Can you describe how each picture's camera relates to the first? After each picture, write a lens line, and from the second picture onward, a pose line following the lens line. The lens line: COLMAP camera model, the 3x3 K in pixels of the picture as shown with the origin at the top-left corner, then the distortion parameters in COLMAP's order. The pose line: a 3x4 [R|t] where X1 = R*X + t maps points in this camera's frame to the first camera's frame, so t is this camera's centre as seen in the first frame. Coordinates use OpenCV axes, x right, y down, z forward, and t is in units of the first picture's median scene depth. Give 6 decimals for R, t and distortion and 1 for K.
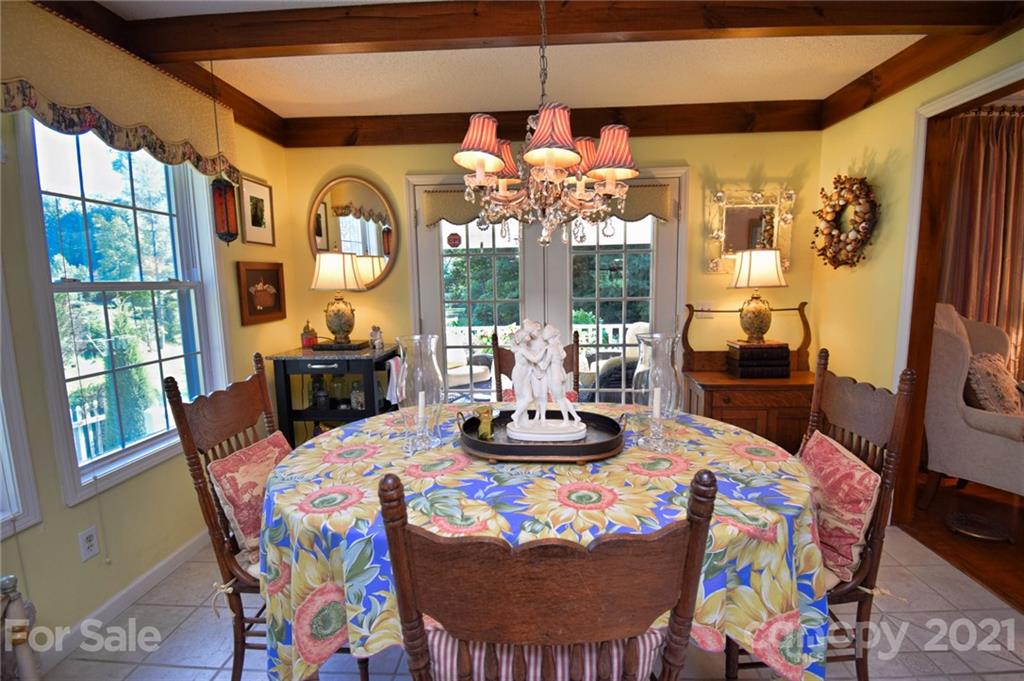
lens RADIAL K [[457.3, 0, 518.5], [0, 457.3, 338.6], [0, 0, 1]] dist [0.031249, -0.030157]
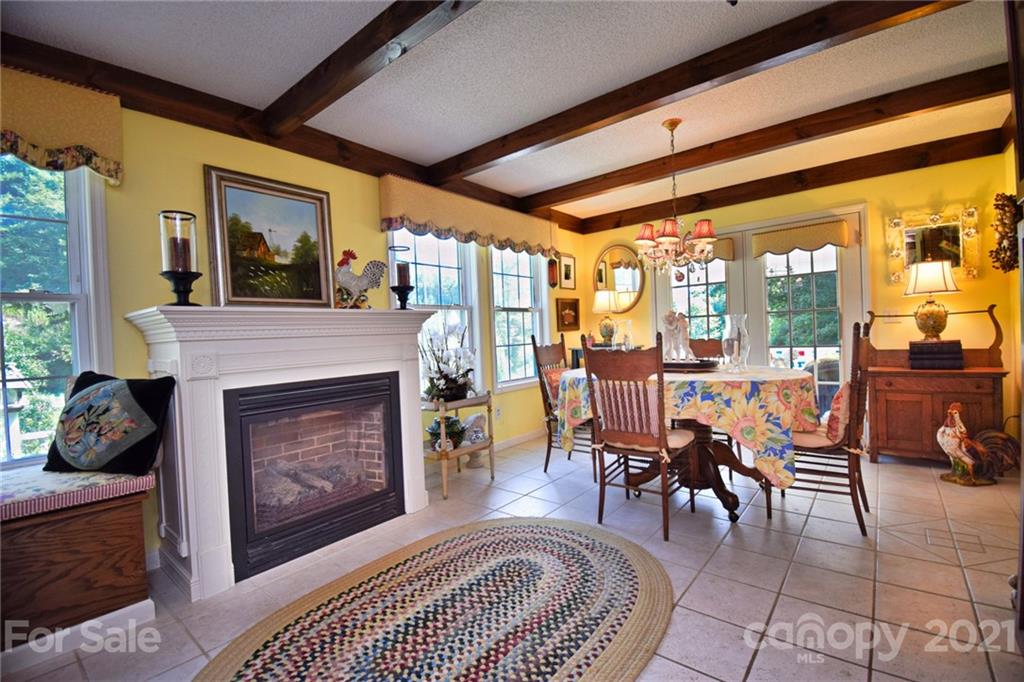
lens RADIAL K [[457.3, 0, 518.5], [0, 457.3, 339.1], [0, 0, 1]] dist [0.031249, -0.030157]
pose [[0.802844, -0.009003, -0.596121, 0.369583], [-0.047458, 0.995748, -0.078954, 0.149178], [0.594297, 0.091679, 0.799003, -0.564633]]
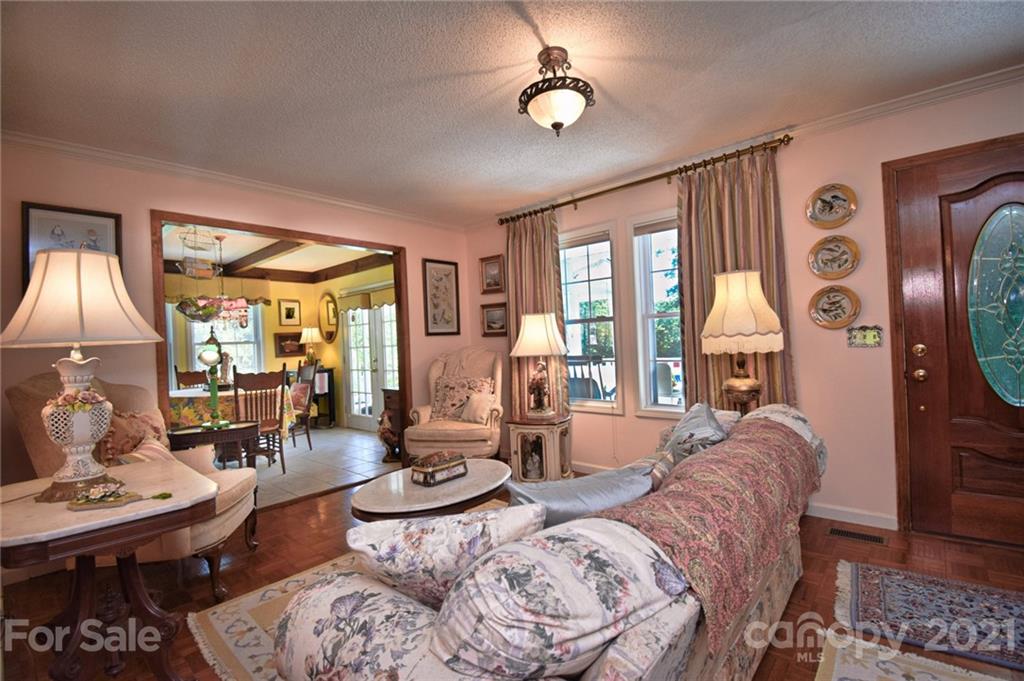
lens RADIAL K [[457.3, 0, 518.5], [0, 457.3, 338.6], [0, 0, 1]] dist [0.031249, -0.030157]
pose [[0.775741, -0.021961, -0.630669, 1.923839], [-0.047356, 0.994550, -0.092882, 0.039474], [0.629272, 0.101919, 0.770473, -0.139941]]
